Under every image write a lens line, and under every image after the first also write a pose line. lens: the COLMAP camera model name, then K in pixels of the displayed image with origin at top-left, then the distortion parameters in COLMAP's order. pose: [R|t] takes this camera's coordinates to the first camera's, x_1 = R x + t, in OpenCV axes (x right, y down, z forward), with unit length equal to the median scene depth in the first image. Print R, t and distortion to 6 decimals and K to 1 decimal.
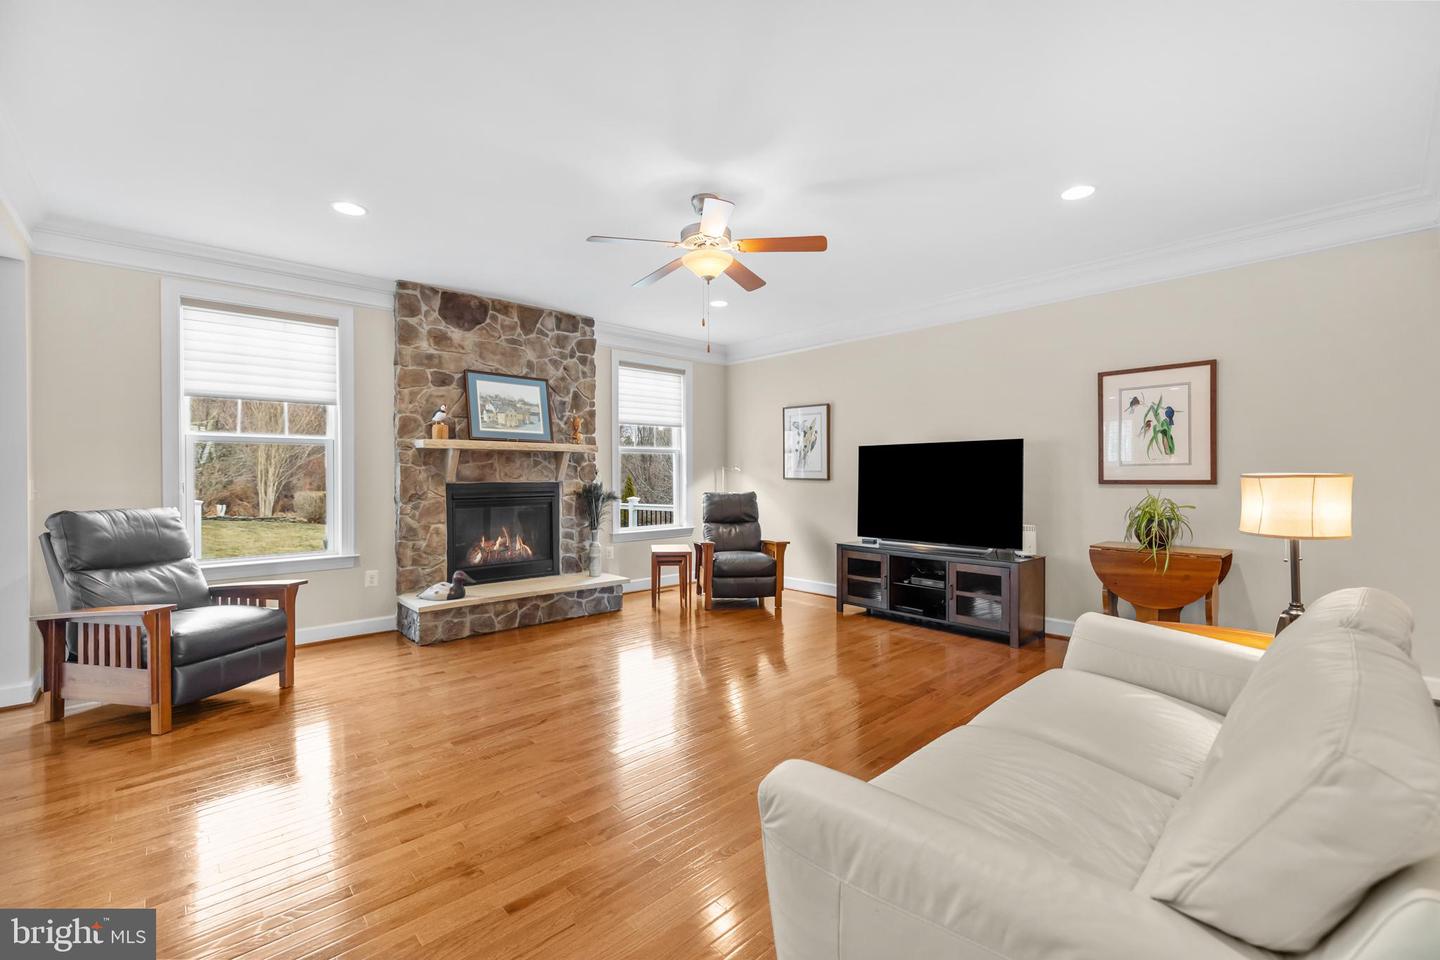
lens RADIAL K [[603.2, 0, 718.7], [0, 603.2, 477.4], [0, 0, 1]] dist [0.000142, -0.000193]
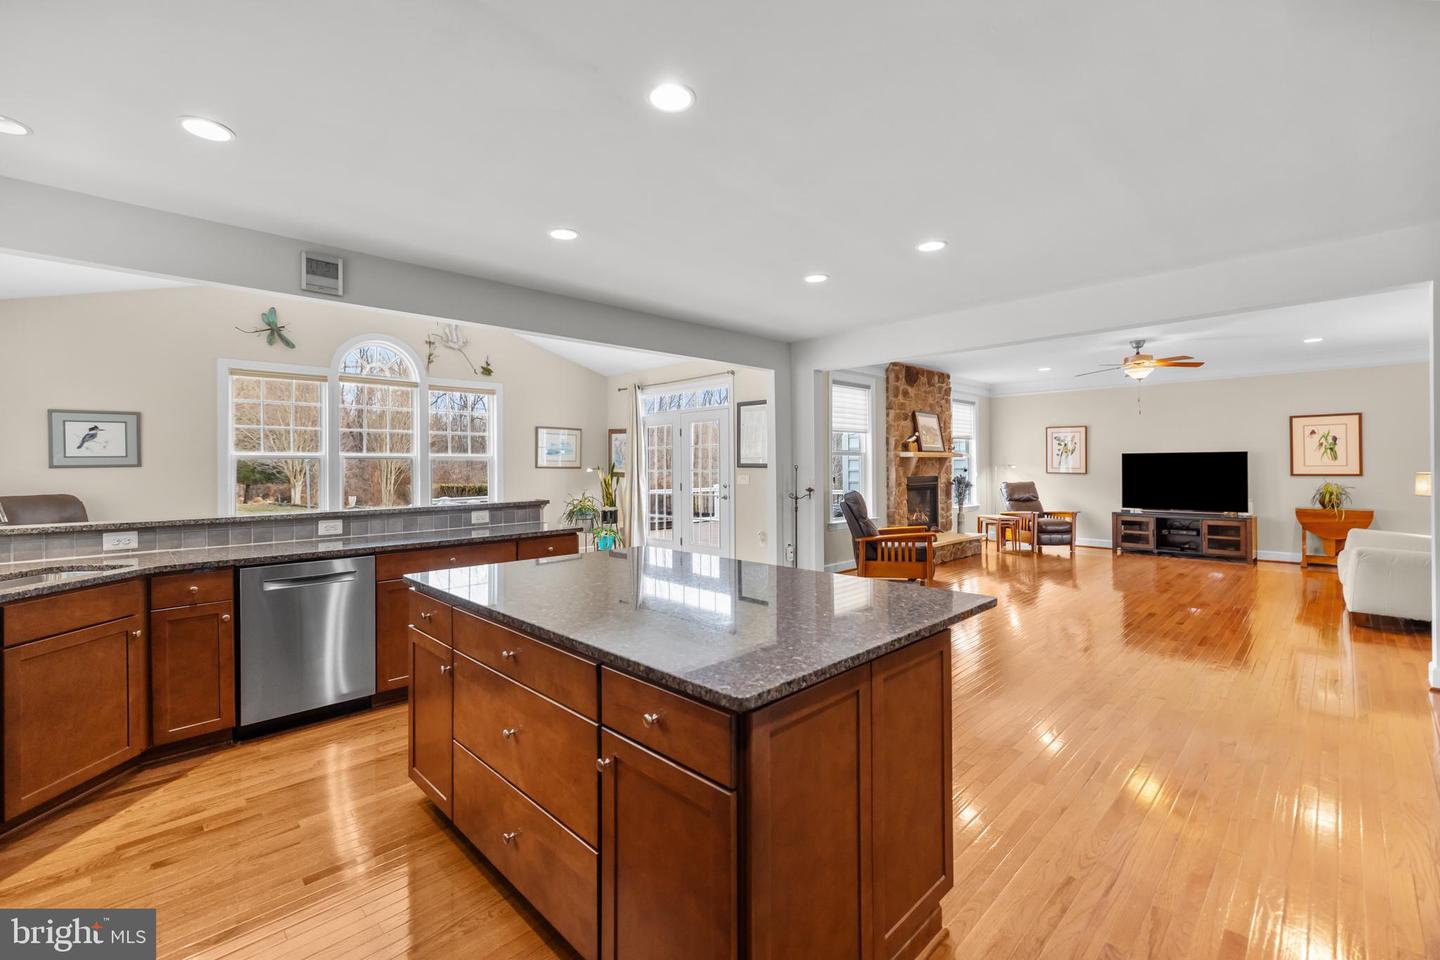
lens RADIAL K [[611.3, 0, 716.5], [0, 611.3, 467.0], [0, 0, 1]] dist [0.001381, -0.000257]
pose [[0.999621, -0.003368, 0.027313, -1.052023], [0.003436, 0.999991, -0.002447, -0.016556], [-0.027305, 0.002540, 0.999624, -0.737779]]
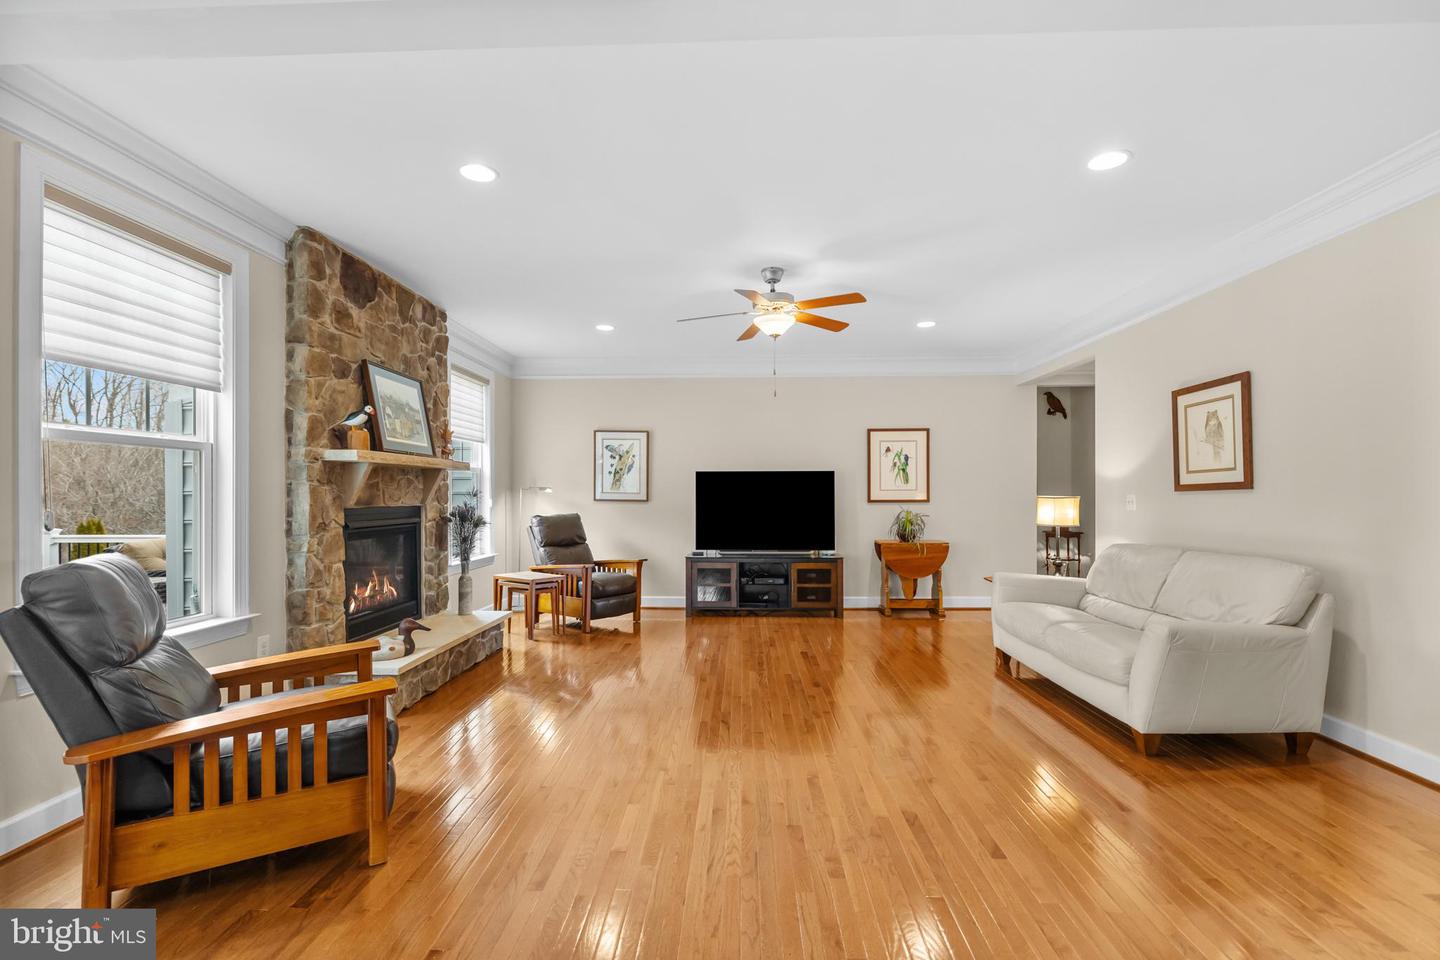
lens RADIAL K [[652.8, 0, 715.8], [0, 652.8, 489.2], [0, 0, 1]] dist [-0.001314, 0.000000]
pose [[0.709184, 0.007285, 0.704986, -0.701658], [0.002466, 0.999915, -0.012813, -0.002394], [-0.705019, 0.010825, 0.709105, 0.100971]]
